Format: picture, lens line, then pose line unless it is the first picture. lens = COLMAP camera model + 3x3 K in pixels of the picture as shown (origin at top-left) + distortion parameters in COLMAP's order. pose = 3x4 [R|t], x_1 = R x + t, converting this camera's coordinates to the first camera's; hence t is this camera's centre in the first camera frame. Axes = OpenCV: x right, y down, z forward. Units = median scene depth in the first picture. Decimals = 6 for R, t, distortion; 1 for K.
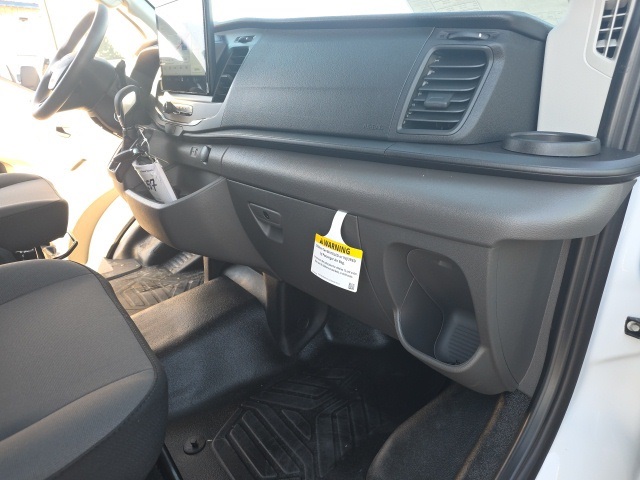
lens RADIAL K [[446.5, 0, 320.0], [0, 446.5, 240.0], [0, 0, 1]] dist [0.081272, -0.070798]
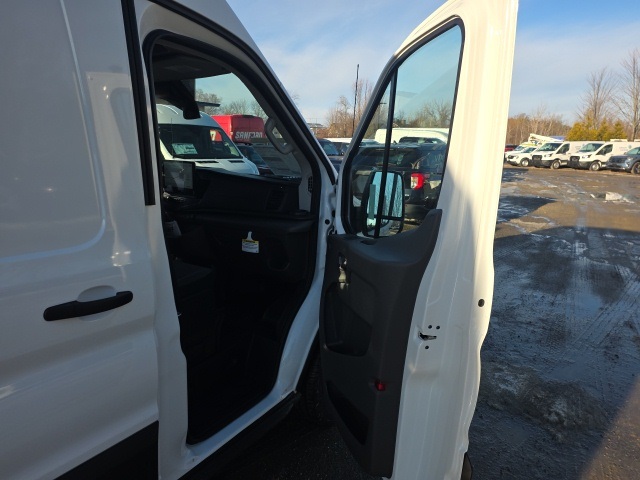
lens RADIAL K [[446.5, 0, 320.0], [0, 446.5, 240.0], [0, 0, 1]] dist [0.081272, -0.070798]
pose [[0.953501, -0.033121, 0.299564, -0.335316], [0.060456, 0.994760, -0.082446, 0.201108], [-0.295263, 0.096723, 0.950507, -1.687568]]
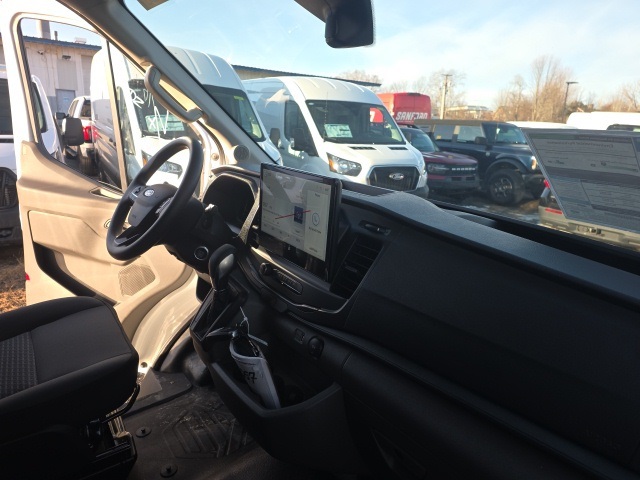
lens RADIAL K [[446.5, 0, 320.0], [0, 446.5, 240.0], [0, 0, 1]] dist [0.081272, -0.070798]
pose [[0.997319, 0.072428, -0.010439, -0.252306], [-0.072816, 0.996394, -0.043543, -0.357200], [0.007247, 0.044187, 0.998997, 0.133079]]
